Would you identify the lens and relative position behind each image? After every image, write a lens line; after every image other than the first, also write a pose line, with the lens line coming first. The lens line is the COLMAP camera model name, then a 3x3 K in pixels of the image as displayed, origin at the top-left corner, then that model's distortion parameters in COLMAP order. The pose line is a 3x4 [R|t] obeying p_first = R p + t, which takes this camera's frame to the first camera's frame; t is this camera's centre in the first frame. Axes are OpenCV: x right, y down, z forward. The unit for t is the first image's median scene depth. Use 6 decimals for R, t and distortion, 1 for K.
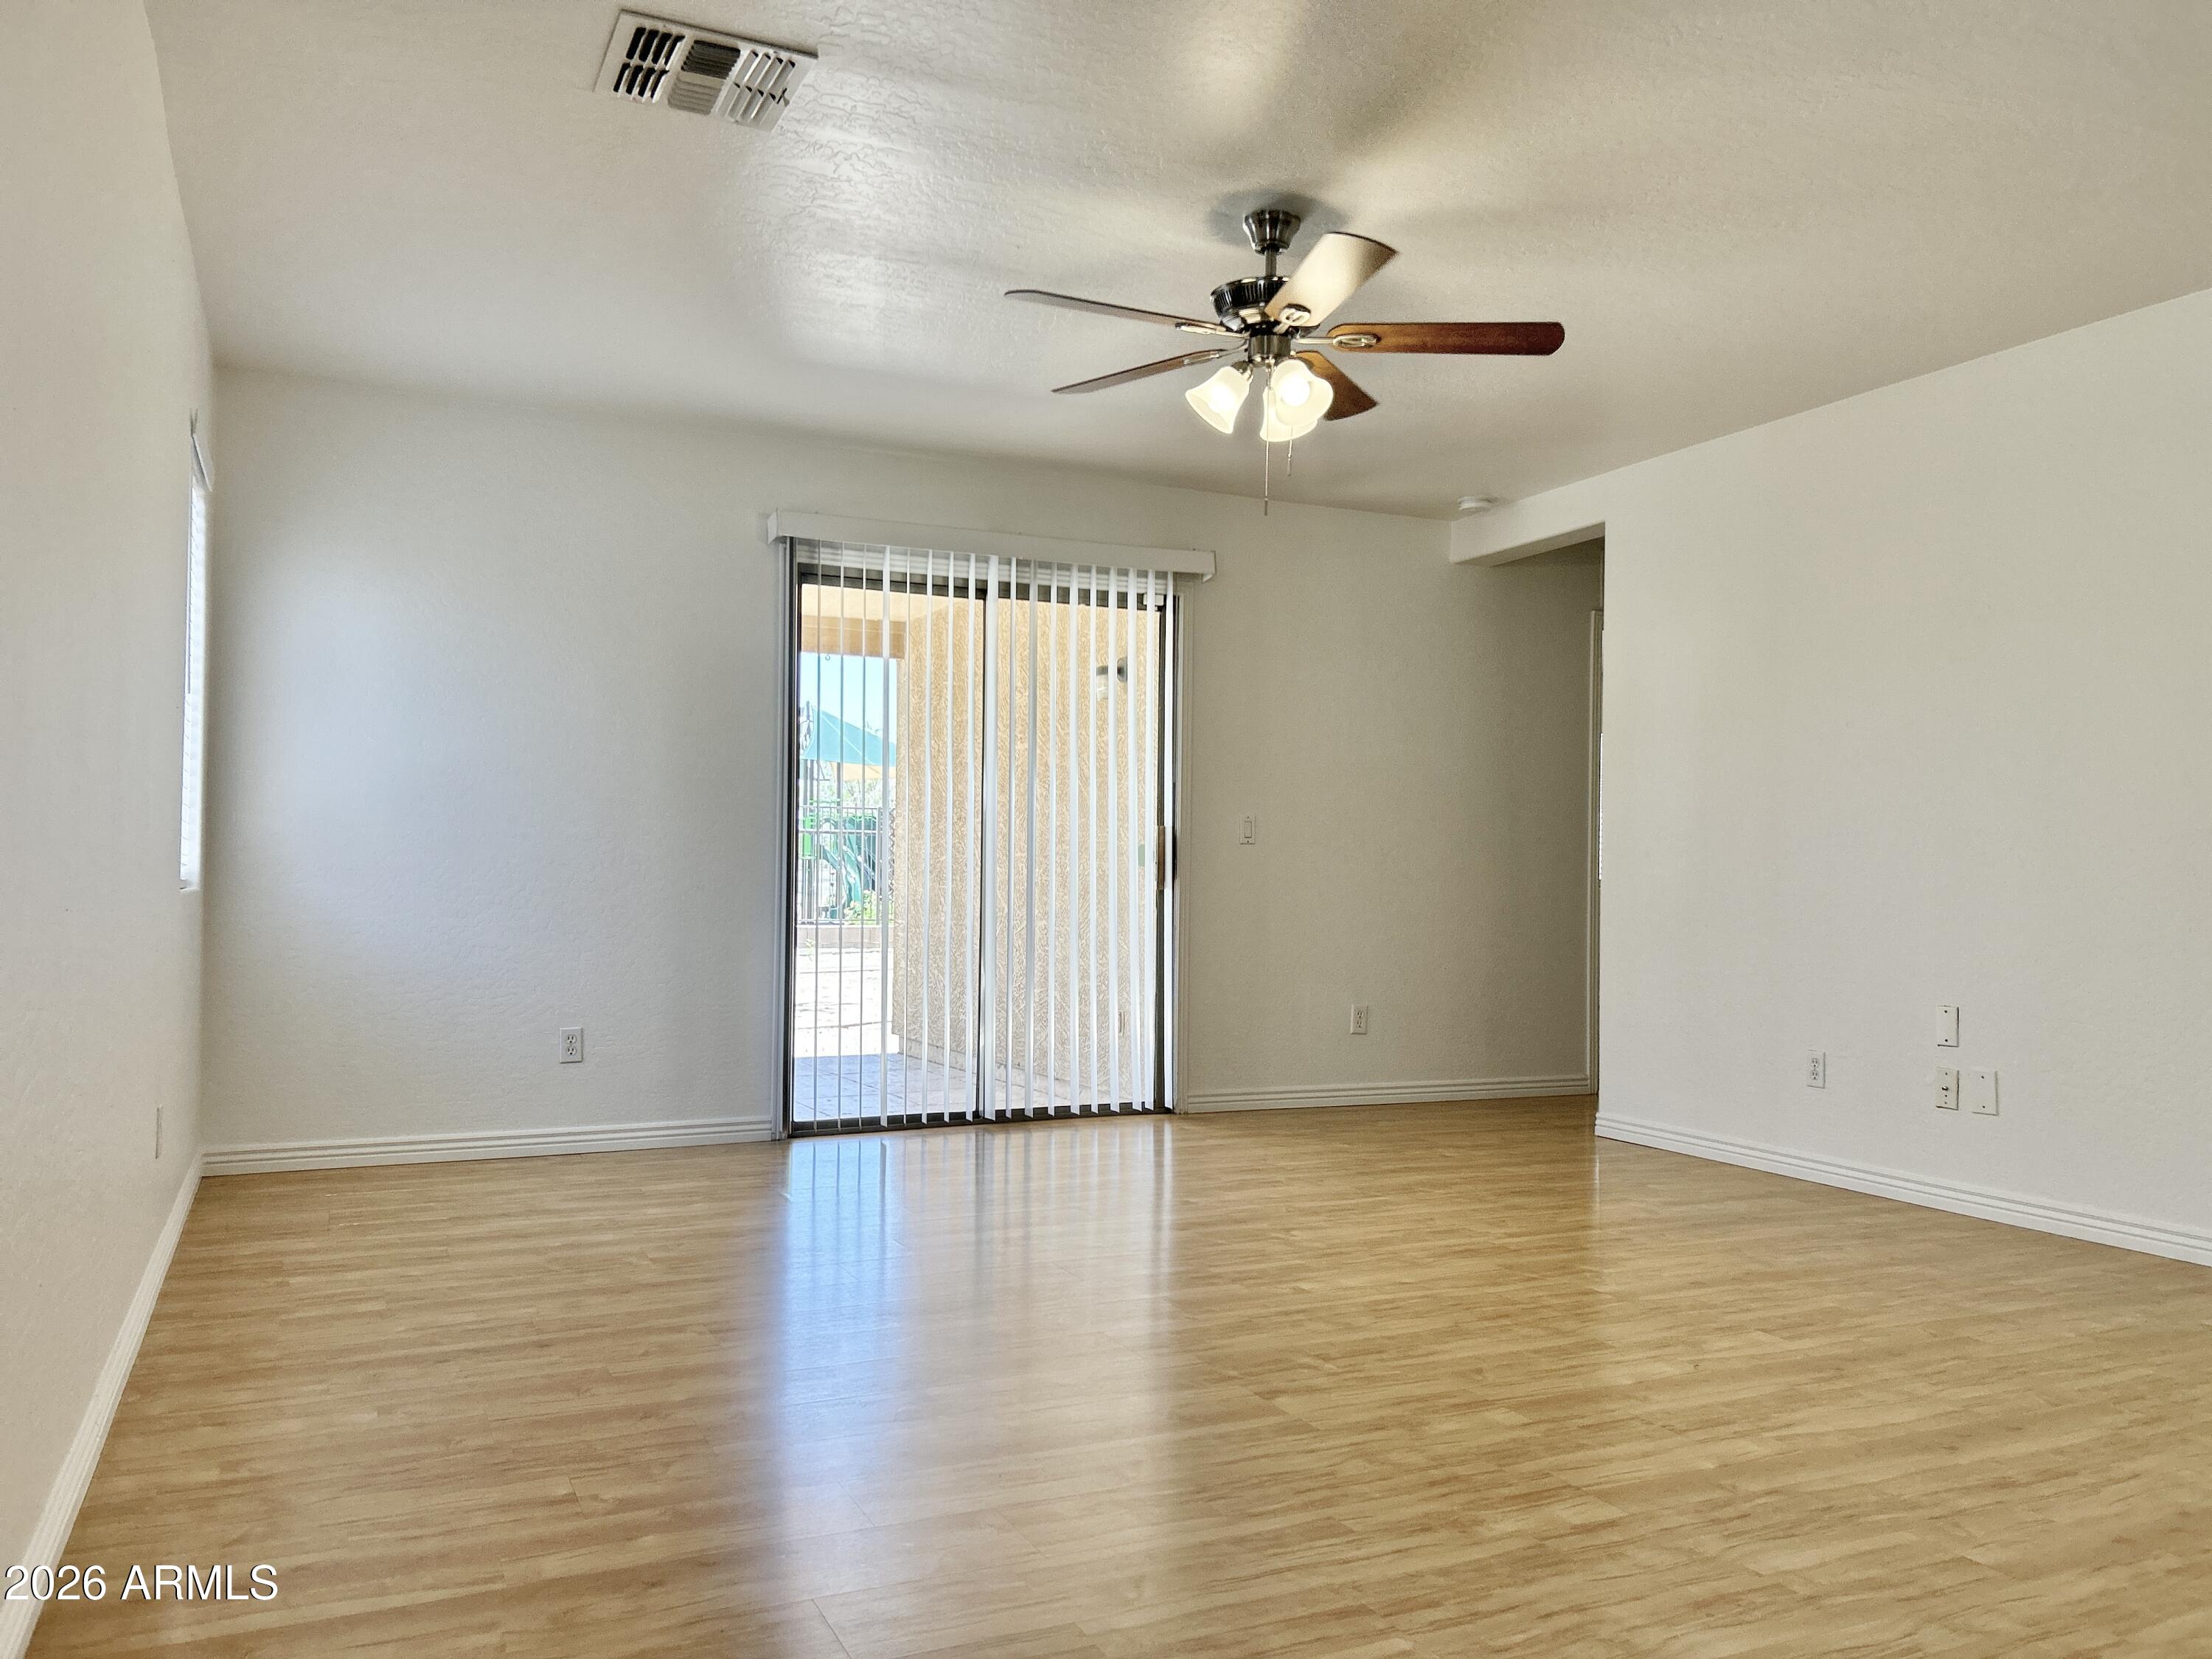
lens RADIAL K [[1679.9, 0, 1105.5], [0, 1679.9, 830.5], [0, 0, 1]] dist [0.012043, 0.005304]
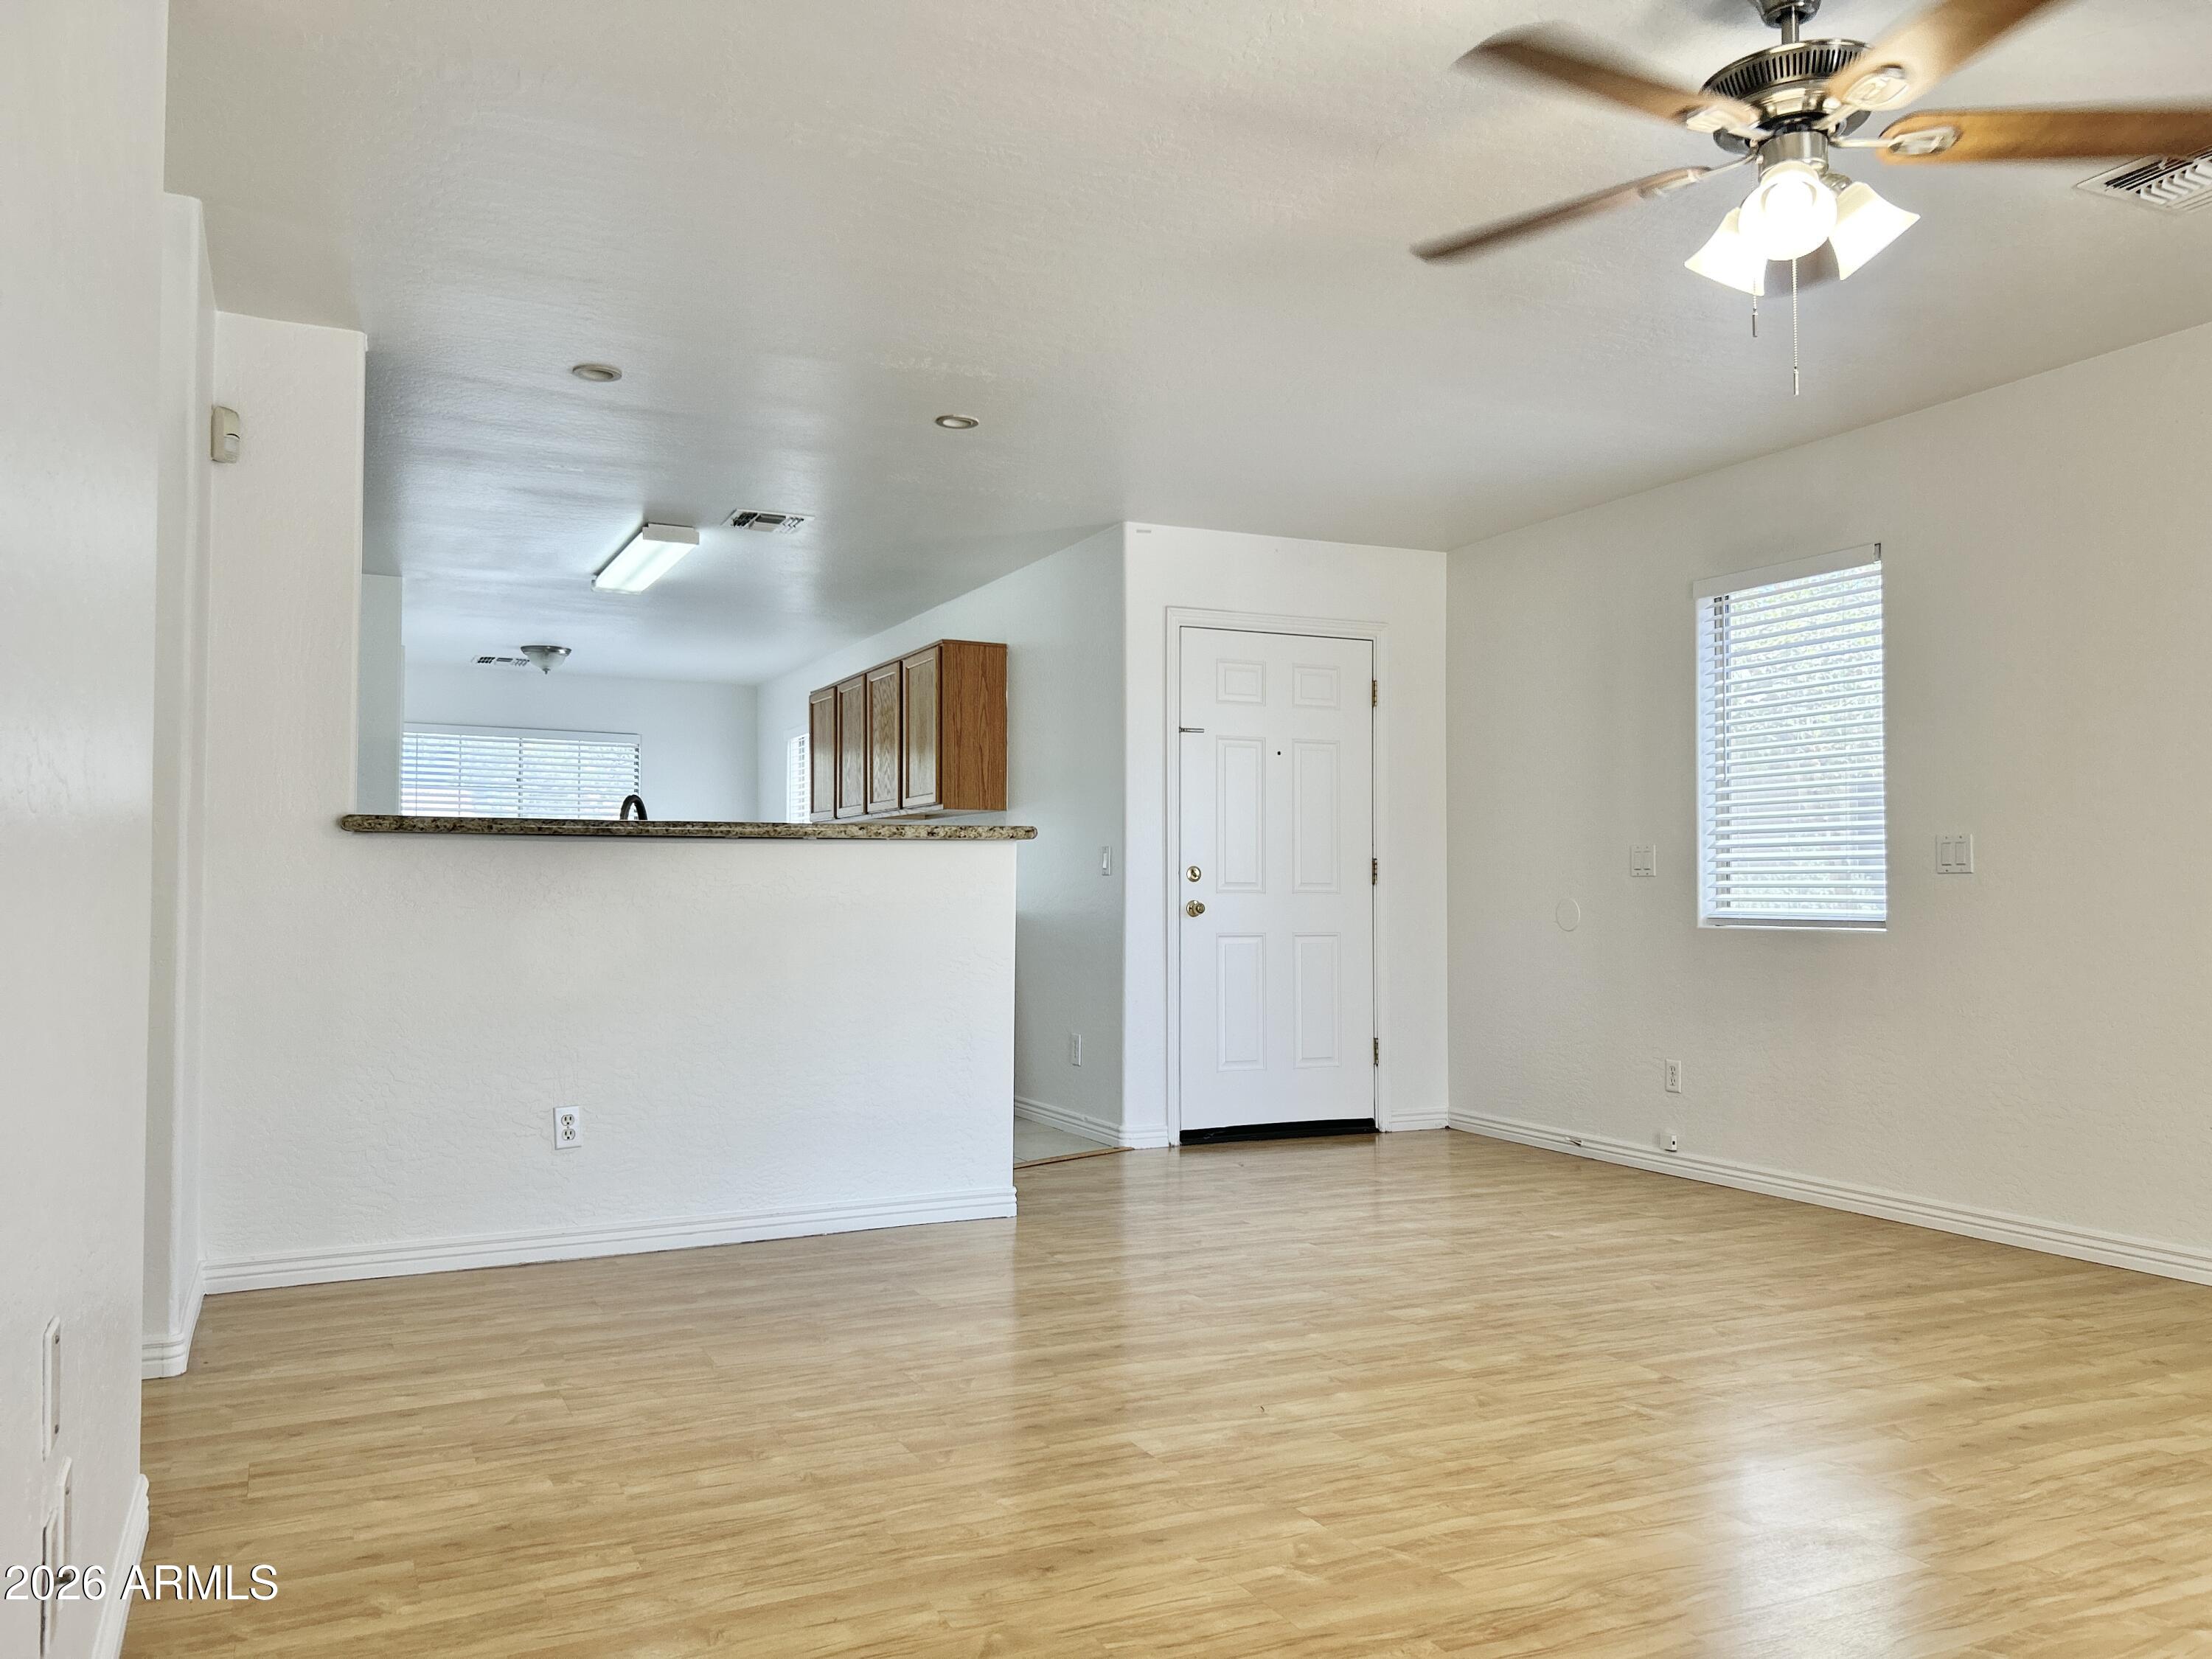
lens RADIAL K [[1679.9, 0, 1104.9], [0, 1679.9, 831.7], [0, 0, 1]] dist [0.012043, 0.005304]
pose [[-0.999855, -0.013666, -0.010160, 0.491326], [-0.013074, 0.998334, -0.056200, 0.039700], [0.010911, -0.056059, -0.998368, 2.149316]]
